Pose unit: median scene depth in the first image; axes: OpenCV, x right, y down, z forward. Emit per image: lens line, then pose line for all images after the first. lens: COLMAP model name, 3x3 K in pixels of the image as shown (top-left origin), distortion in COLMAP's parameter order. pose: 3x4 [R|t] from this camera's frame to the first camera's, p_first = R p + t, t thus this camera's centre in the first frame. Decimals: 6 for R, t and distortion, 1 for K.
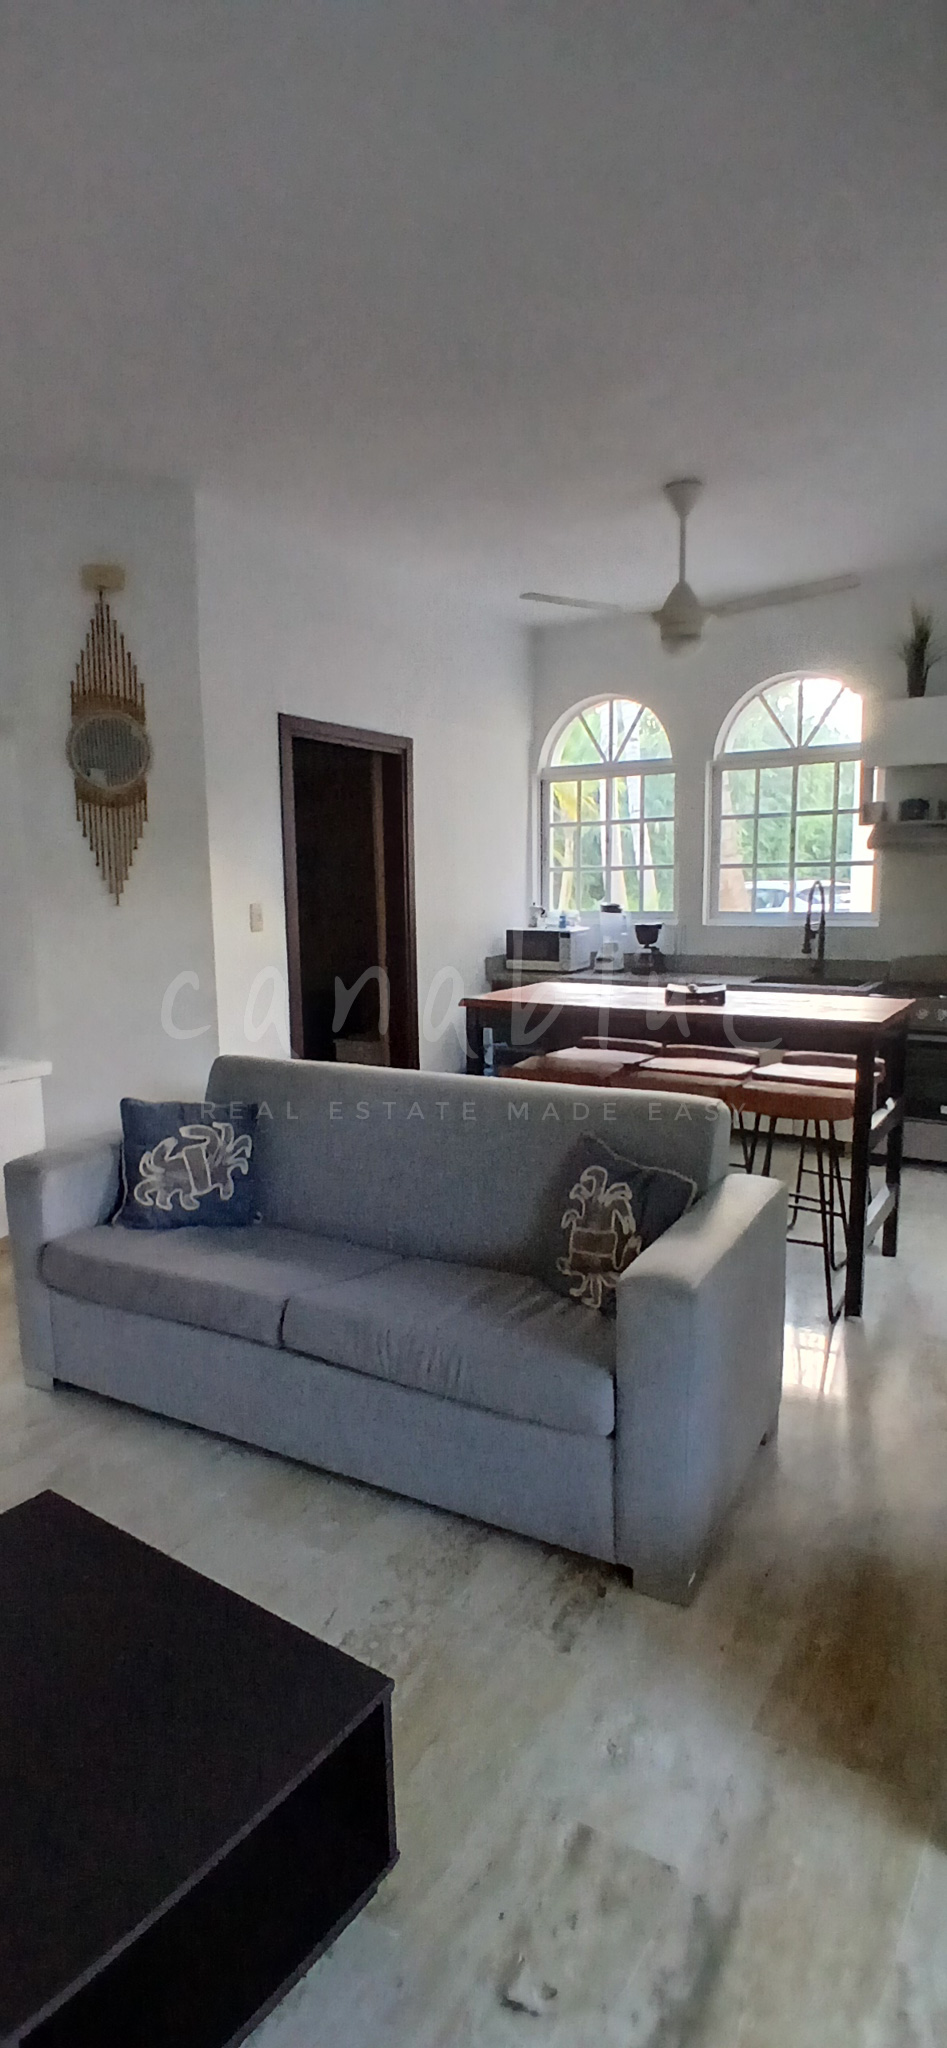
lens RADIAL K [[1037.9, 0, 477.7], [0, 1037.9, 1016.9], [0, 0, 1]] dist [0.002848, -0.021494]
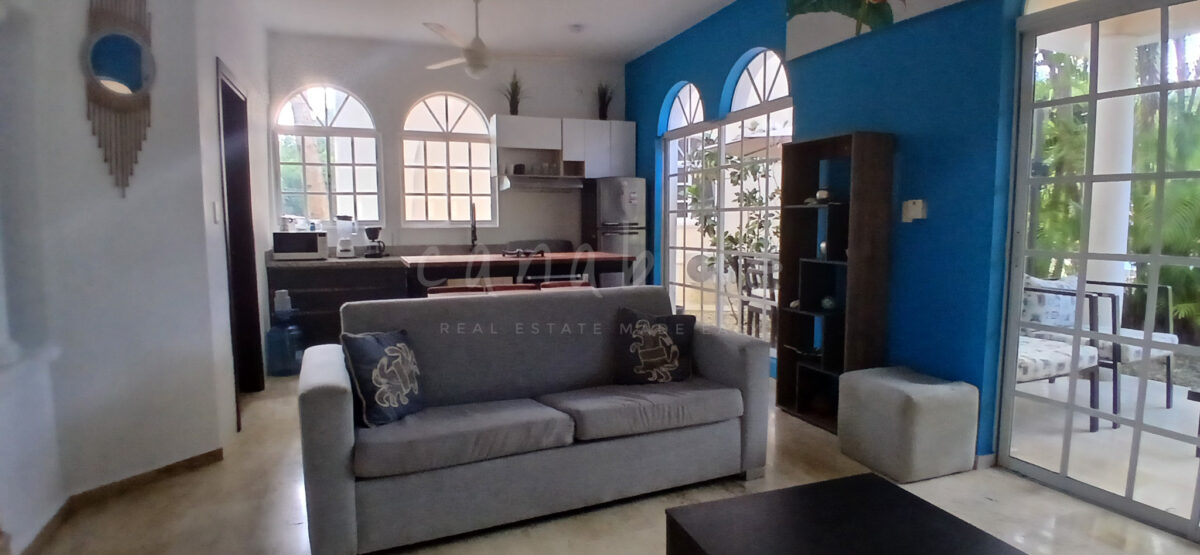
lens RADIAL K [[608.1, 0, 602.3], [0, 608.1, 267.9], [0, 0, 1]] dist [0.002848, -0.021494]
pose [[0.590565, -0.055110, 0.805106, -0.573579], [0.100637, 0.994907, -0.005718, 0.023805], [-0.800690, 0.084400, 0.593103, 0.203667]]
